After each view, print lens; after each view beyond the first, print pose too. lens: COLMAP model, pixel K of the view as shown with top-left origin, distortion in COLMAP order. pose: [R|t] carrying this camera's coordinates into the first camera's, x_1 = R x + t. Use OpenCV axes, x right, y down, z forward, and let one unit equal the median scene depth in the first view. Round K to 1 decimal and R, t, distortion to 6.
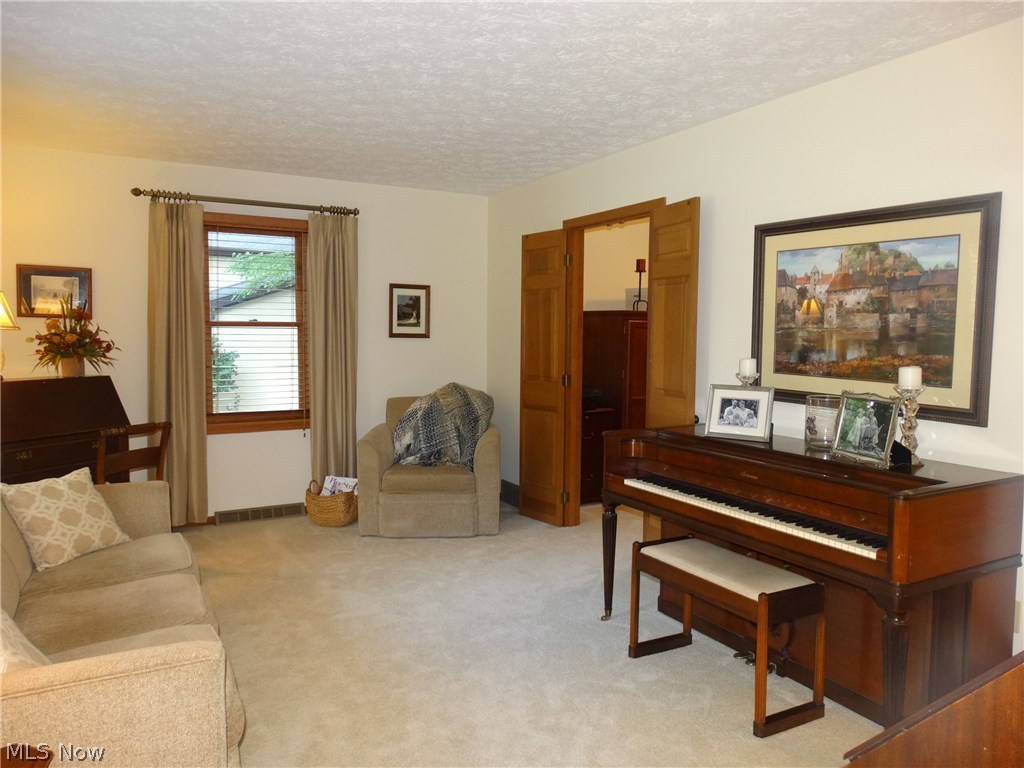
lens RADIAL K [[729.3, 0, 513.3], [0, 729.3, 381.8], [0, 0, 1]] dist [0.000249, -0.001592]
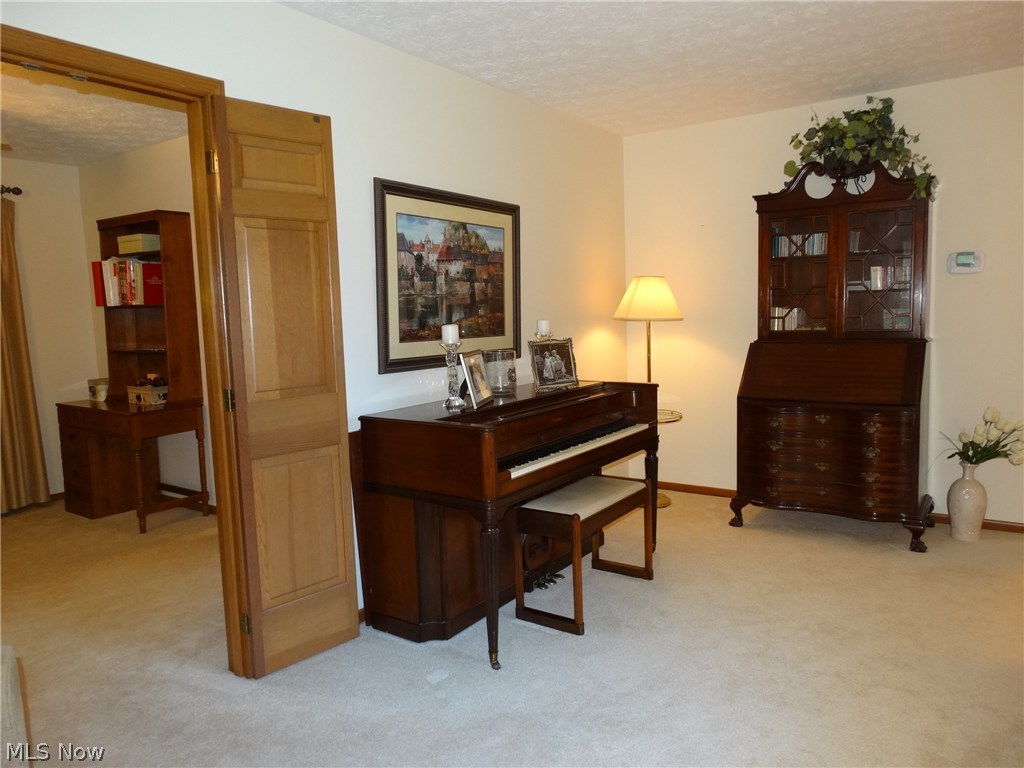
lens RADIAL K [[729.3, 0, 514.8], [0, 729.3, 386.4], [0, 0, 1]] dist [0.000249, -0.001592]
pose [[-0.439501, -0.097302, 0.892956, -0.620118], [0.088155, 0.984644, 0.150682, -0.094908], [-0.893906, 0.144944, -0.424175, 1.418280]]
